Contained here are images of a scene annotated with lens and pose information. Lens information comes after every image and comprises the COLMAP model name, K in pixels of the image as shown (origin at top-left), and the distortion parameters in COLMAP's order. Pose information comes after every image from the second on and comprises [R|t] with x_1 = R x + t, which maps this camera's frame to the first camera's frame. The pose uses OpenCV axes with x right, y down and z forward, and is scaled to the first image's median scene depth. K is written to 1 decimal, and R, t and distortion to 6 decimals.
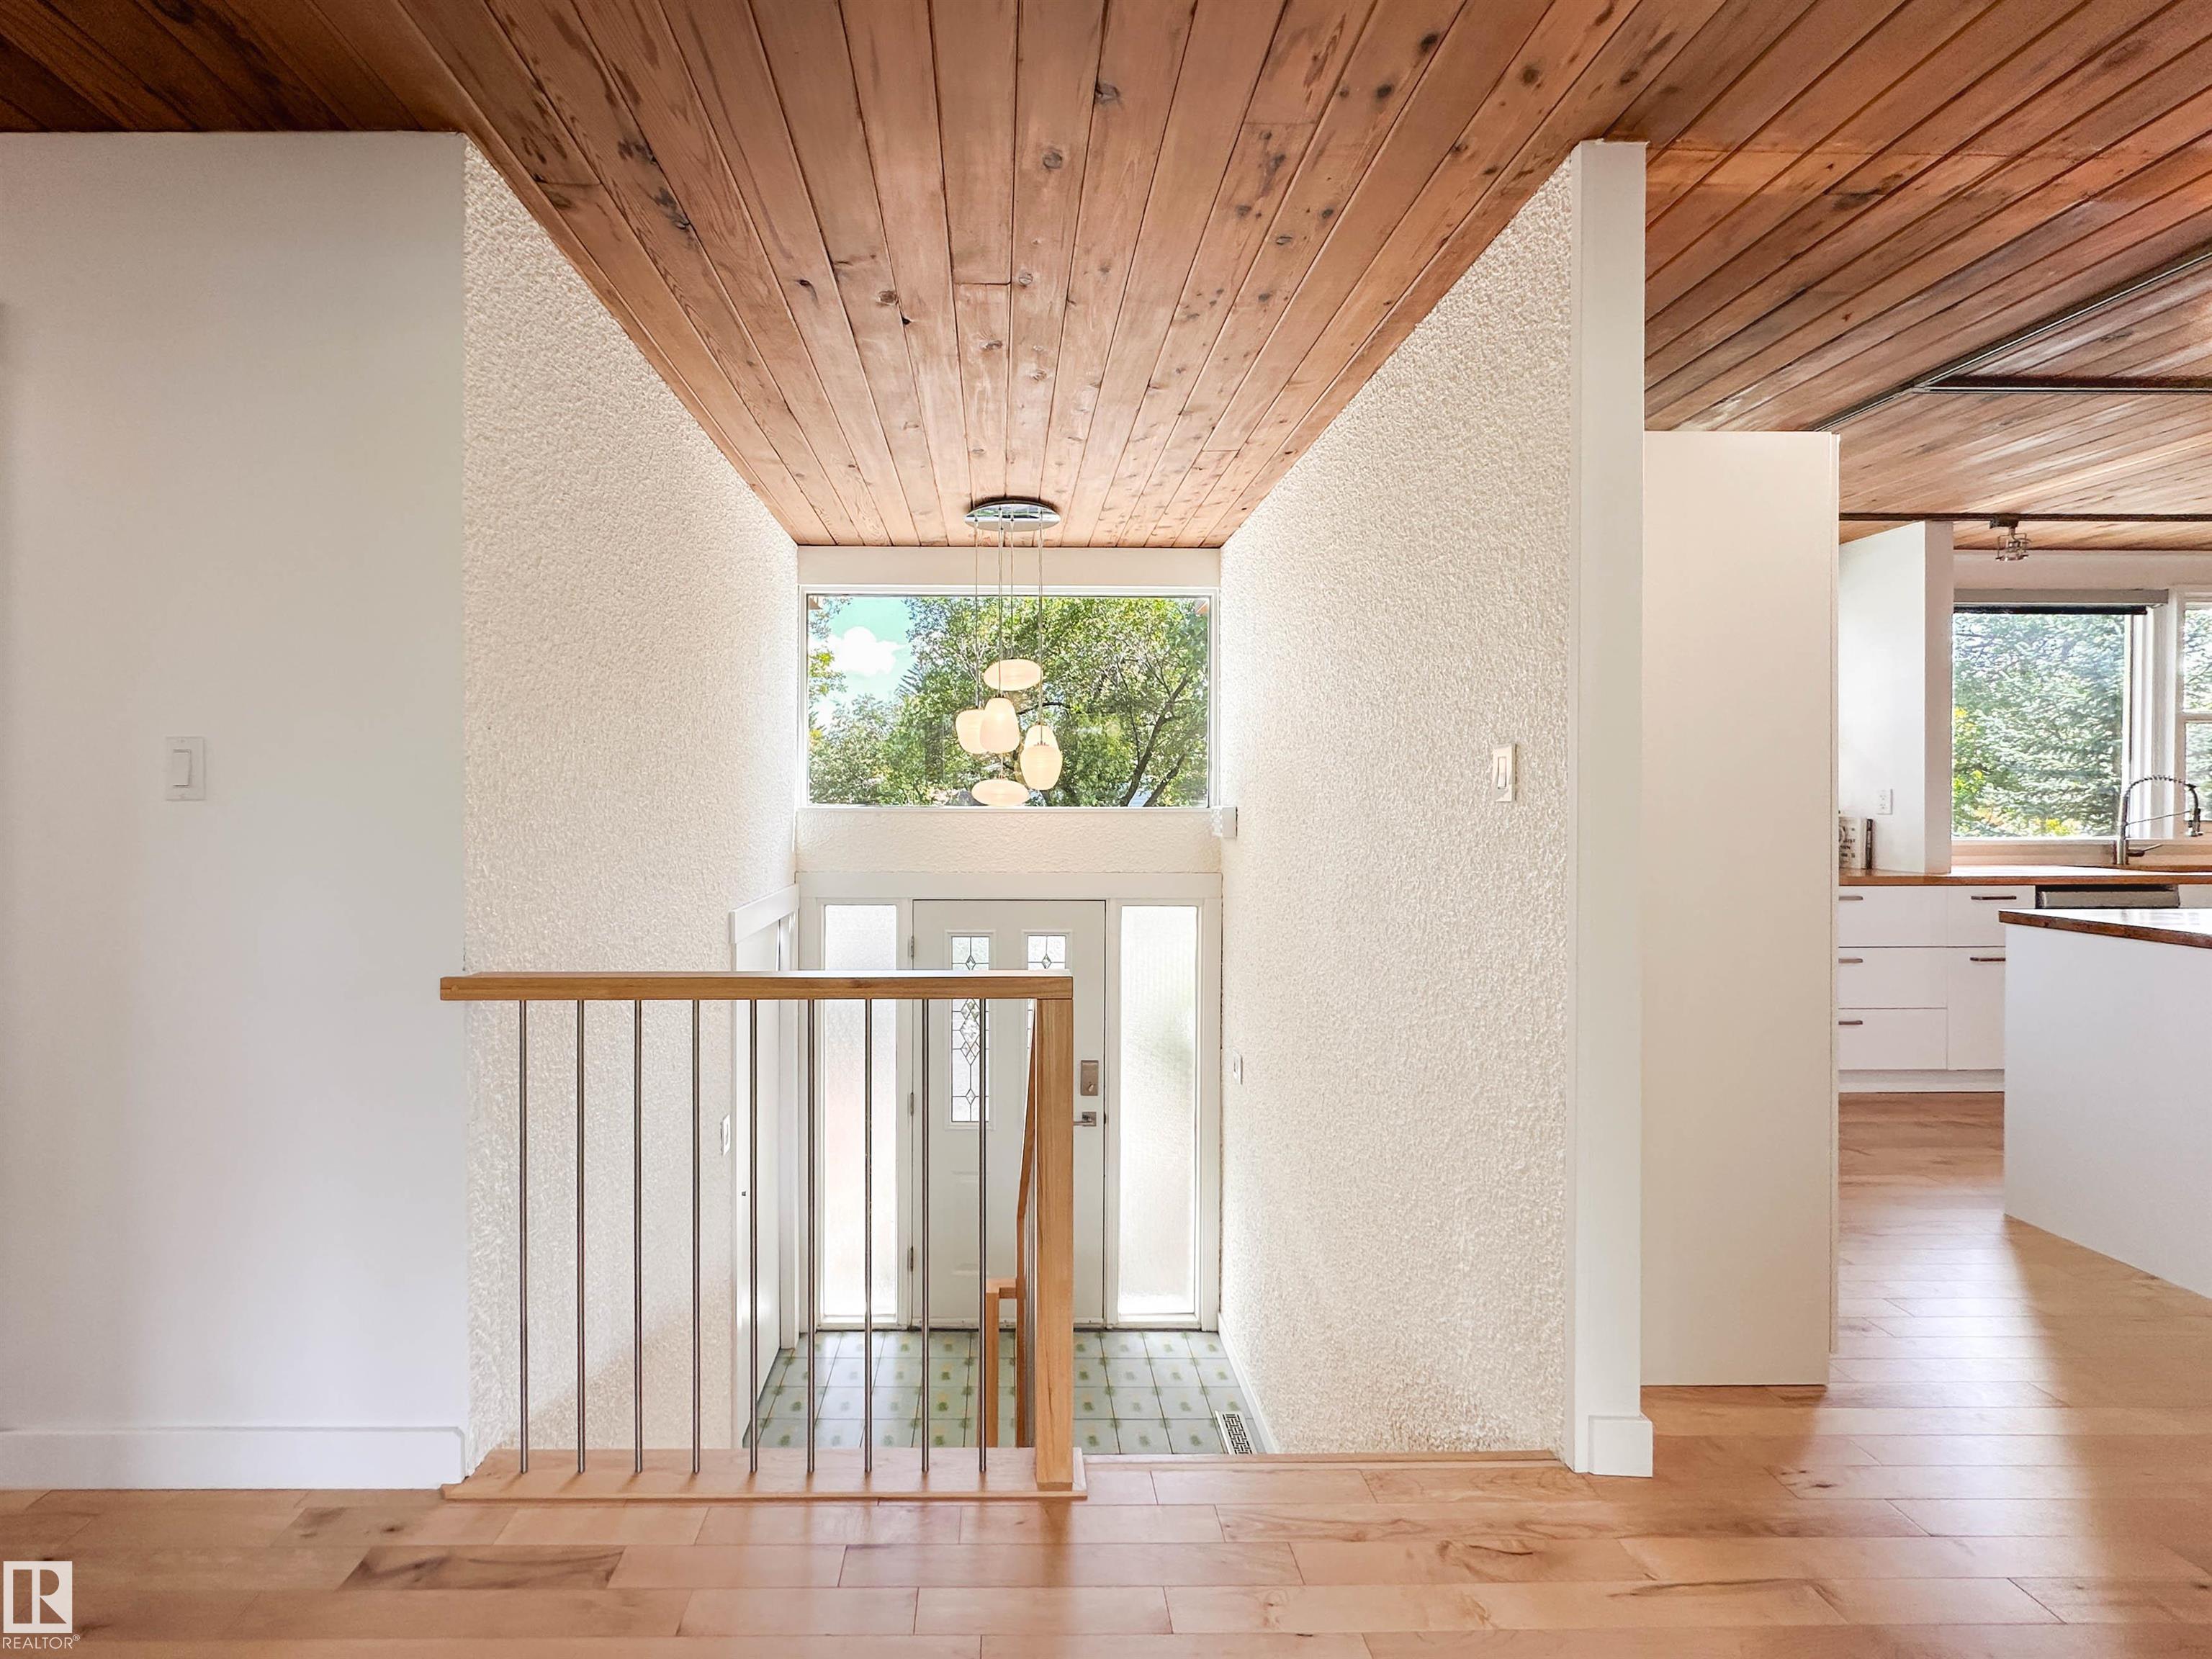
lens RADIAL K [[917.3, 0, 1015.1], [0, 917.3, 811.2], [0, 0, 1]] dist [-0.001886, -0.000395]
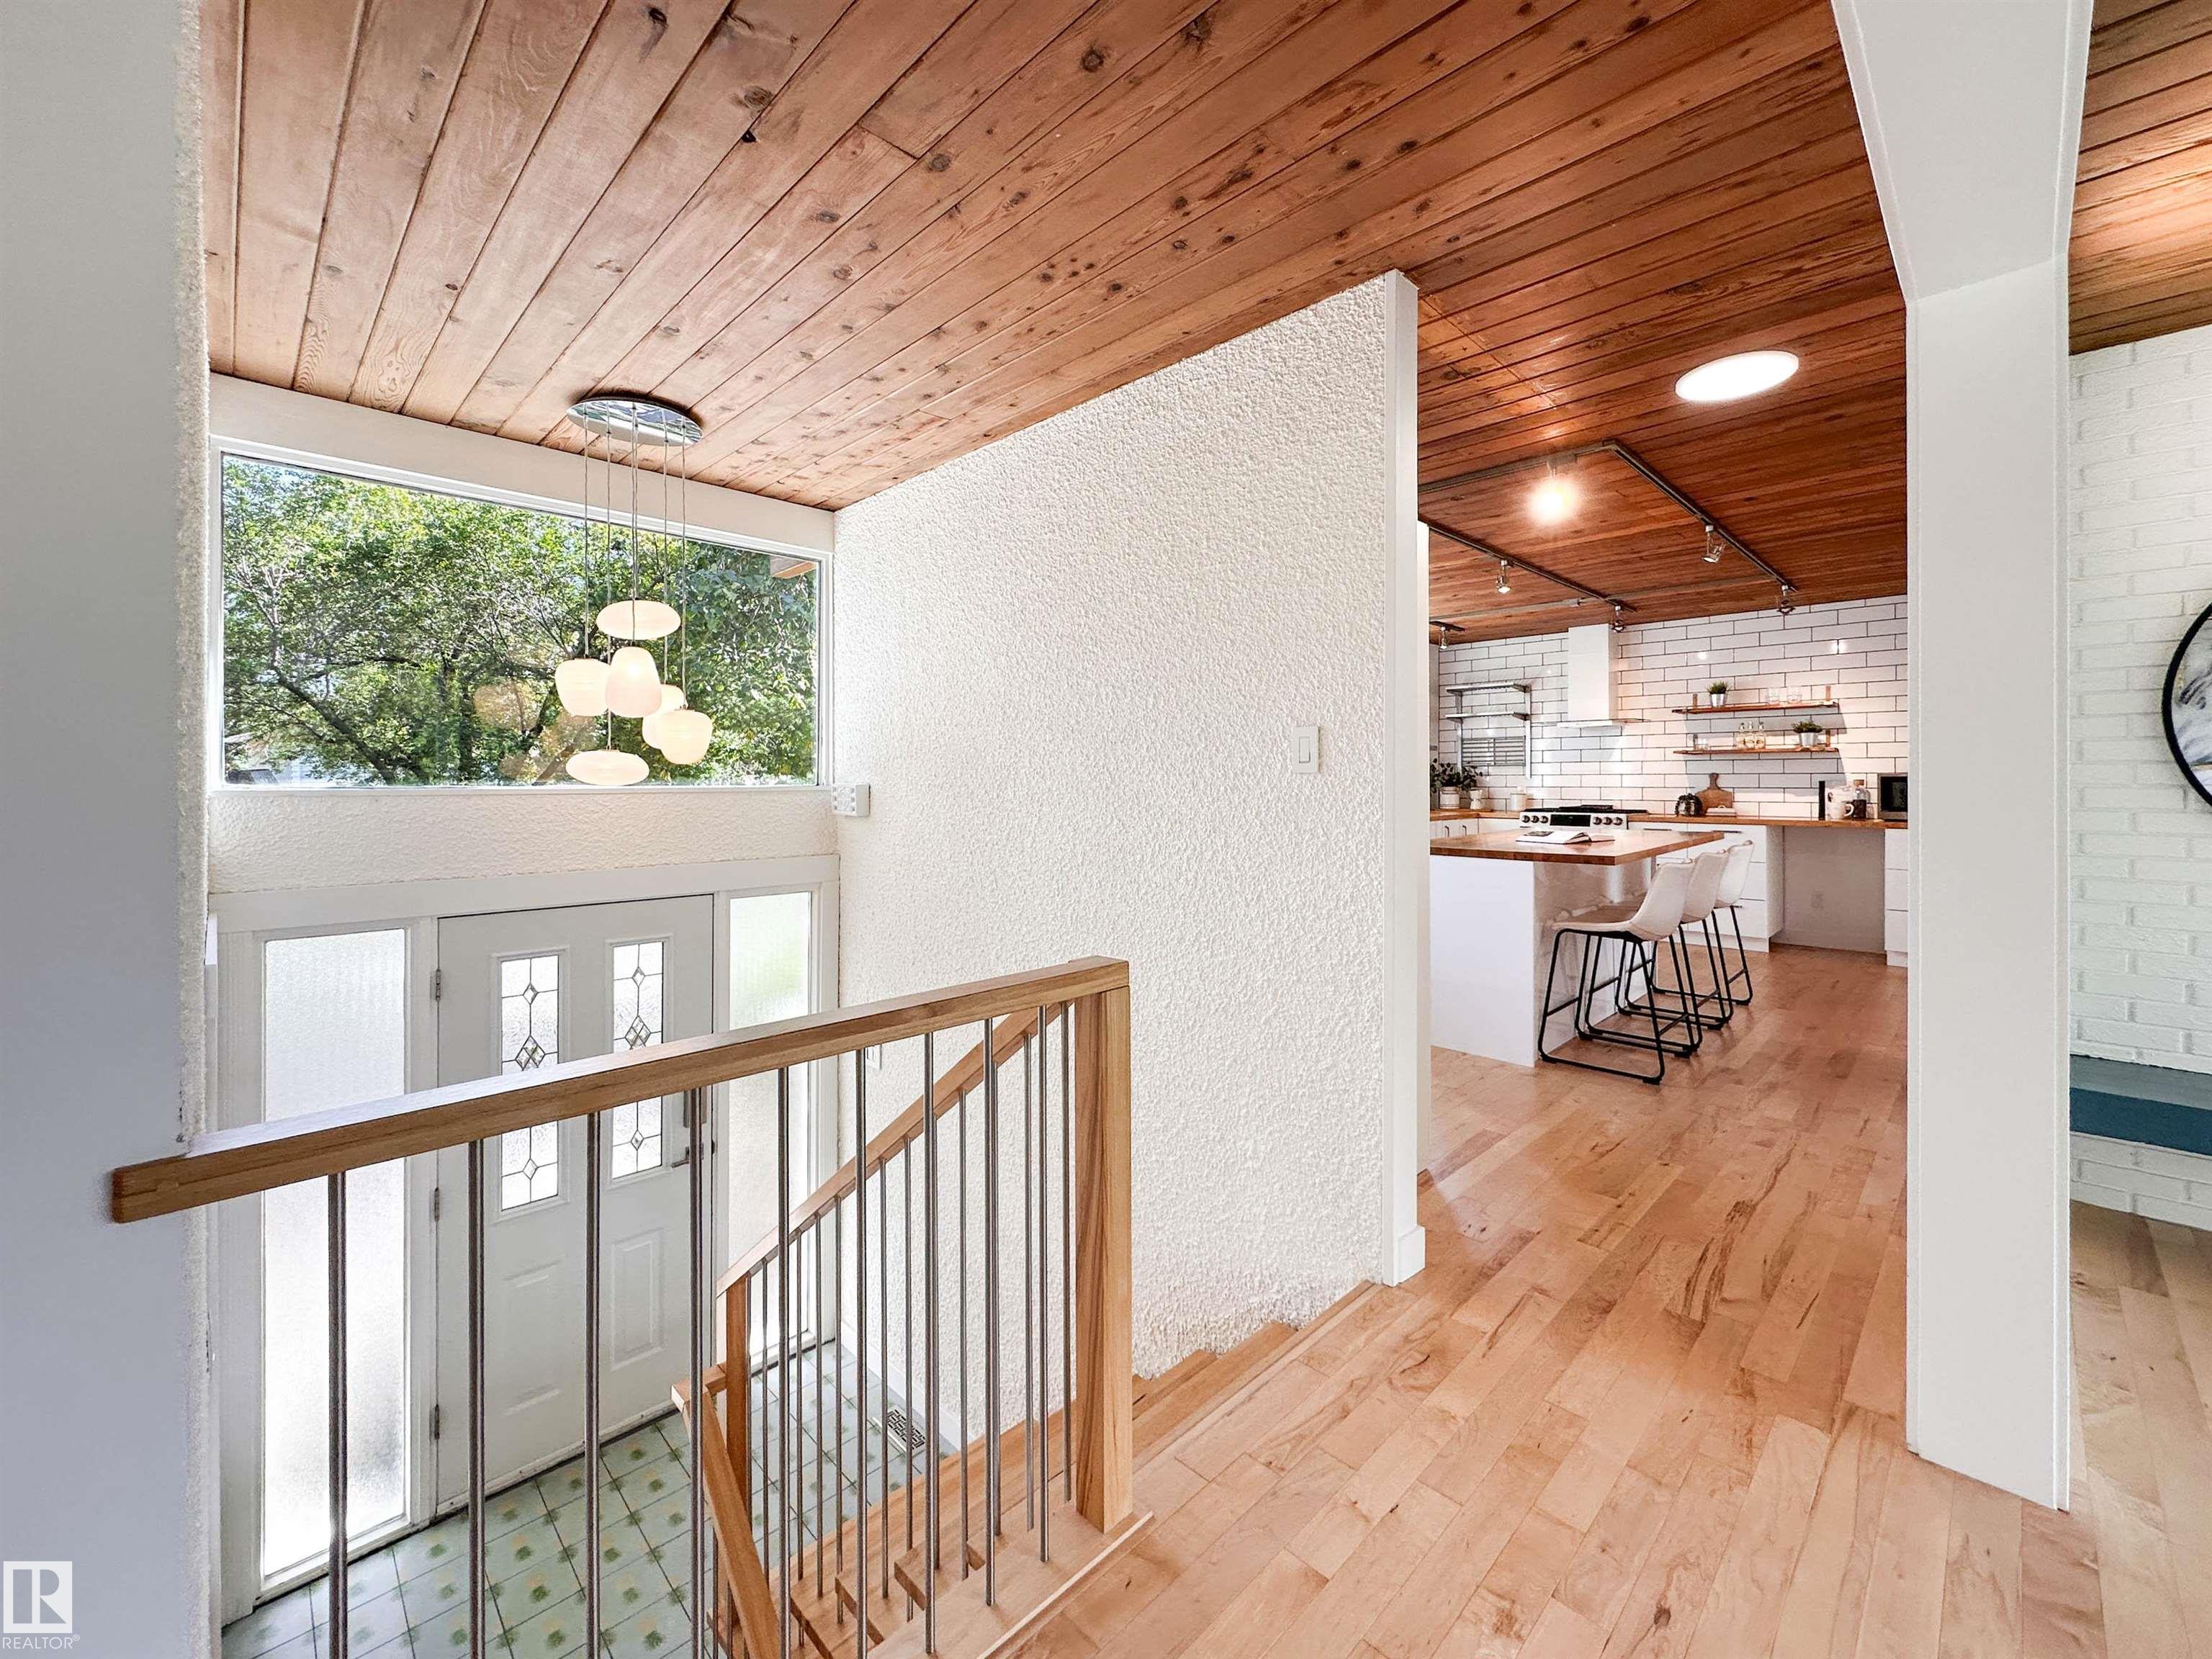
lens RADIAL K [[895.5, 0, 1104.3], [0, 895.5, 788.4], [0, 0, 1]] dist [-0.002615, -0.000127]
pose [[0.722140, -0.009585, 0.691681, -0.303577], [0.012891, 0.999917, 0.000398, 0.003498], [-0.691627, 0.008629, 0.722203, 0.194389]]
